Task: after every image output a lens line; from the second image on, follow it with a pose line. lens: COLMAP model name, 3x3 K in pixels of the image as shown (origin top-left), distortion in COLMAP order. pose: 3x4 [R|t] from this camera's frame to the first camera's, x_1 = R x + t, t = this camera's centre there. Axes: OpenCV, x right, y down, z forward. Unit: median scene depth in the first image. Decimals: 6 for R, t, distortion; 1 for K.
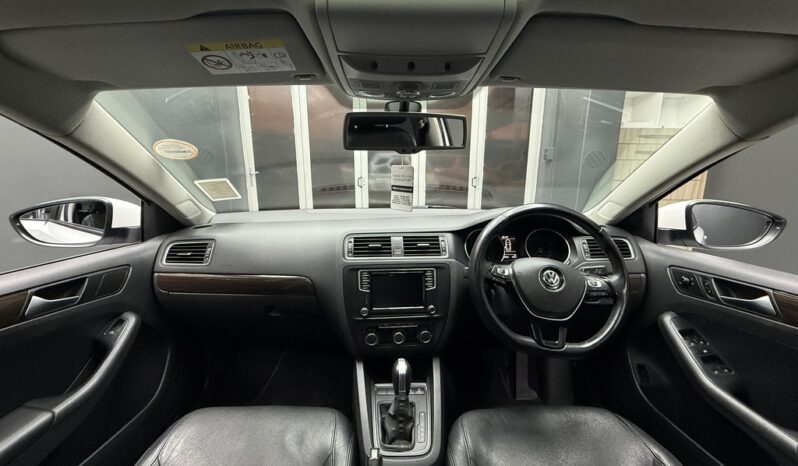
lens RADIAL K [[316.5, 0, 399.0], [0, 316.5, 233.0], [0, 0, 1]] dist [0.000594, 0.000691]
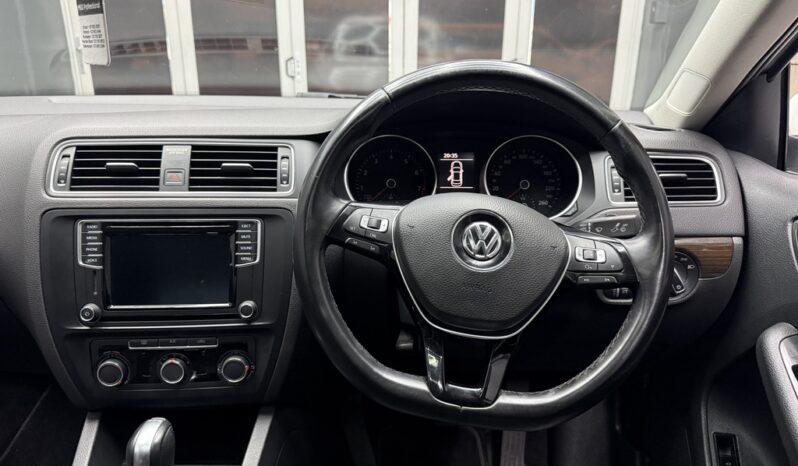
lens RADIAL K [[571.2, 0, 399.0], [0, 571.2, 233.0], [0, 0, 1]] dist [0.024124, -0.002530]
pose [[0.999773, 0.012538, -0.017222, 0.328445], [-0.010750, 0.994908, 0.100213, 0.050410], [0.018391, -0.100005, 0.994817, 0.212140]]
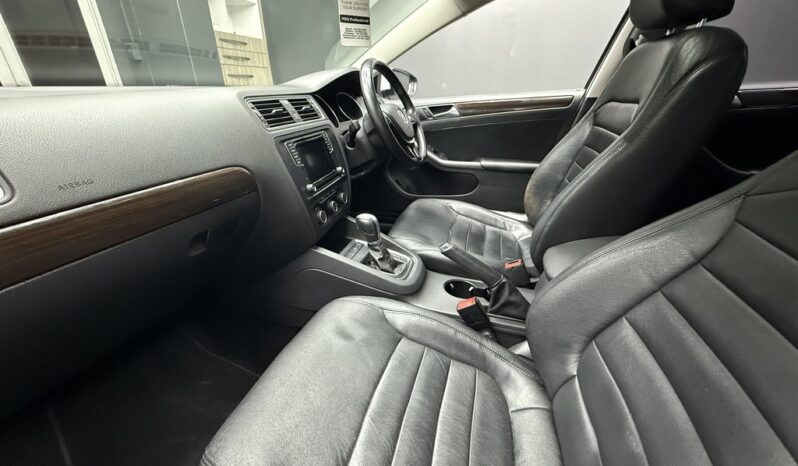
lens RADIAL K [[316.5, 0, 399.0], [0, 316.5, 233.0], [0, 0, 1]] dist [0.000594, 0.000691]
pose [[0.304095, -0.404521, 0.862490, -0.800643], [0.209930, 0.911566, 0.353522, 0.103317], [-0.929223, 0.073558, 0.362124, 0.465735]]
